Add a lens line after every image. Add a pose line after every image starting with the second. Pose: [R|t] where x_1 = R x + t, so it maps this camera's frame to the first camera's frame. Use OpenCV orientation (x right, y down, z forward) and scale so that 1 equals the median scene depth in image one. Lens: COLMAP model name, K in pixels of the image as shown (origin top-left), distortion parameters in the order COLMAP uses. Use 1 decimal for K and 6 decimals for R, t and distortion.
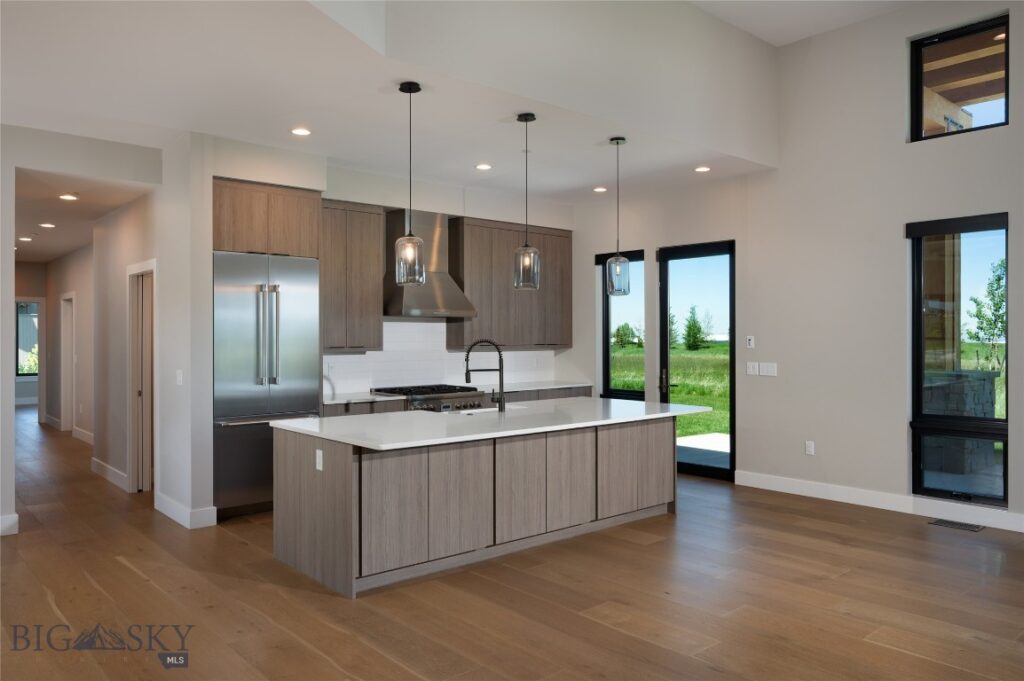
lens RADIAL K [[726.6, 0, 512.0], [0, 726.6, 340.5], [0, 0, 1]] dist [-0.002597, -0.001204]
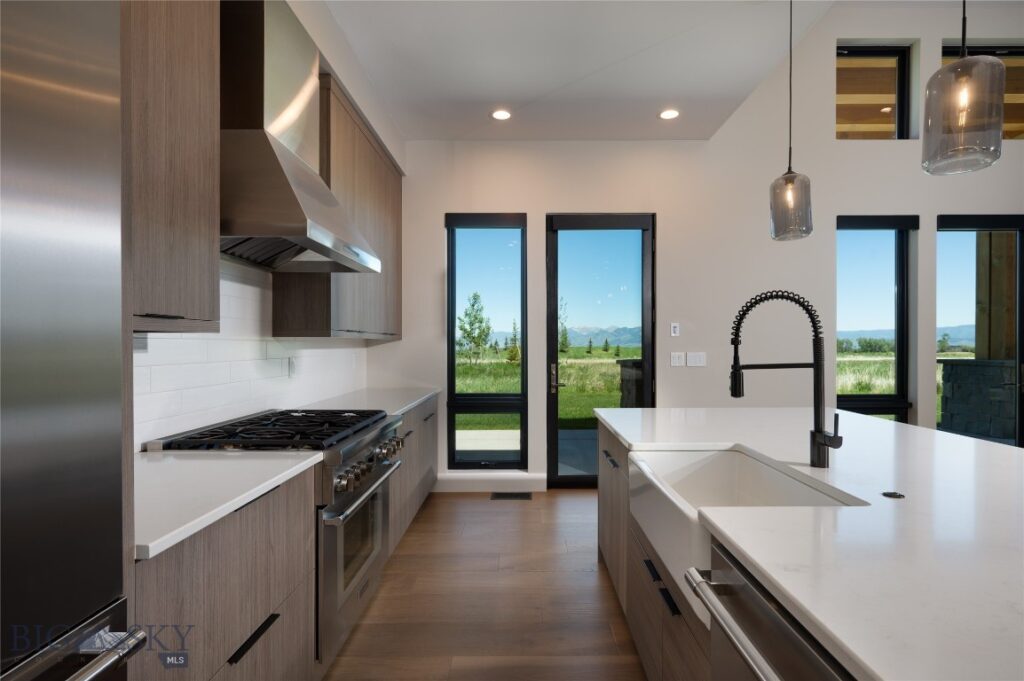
lens RADIAL K [[504.9, 0, 512.5], [0, 504.9, 350.0], [0, 0, 1]] dist [-0.000141, -0.000008]
pose [[0.676342, -0.007790, 0.736547, -0.238277], [0.006769, 0.999968, 0.004360, 0.020849], [-0.736557, 0.002037, 0.676373, 0.656442]]
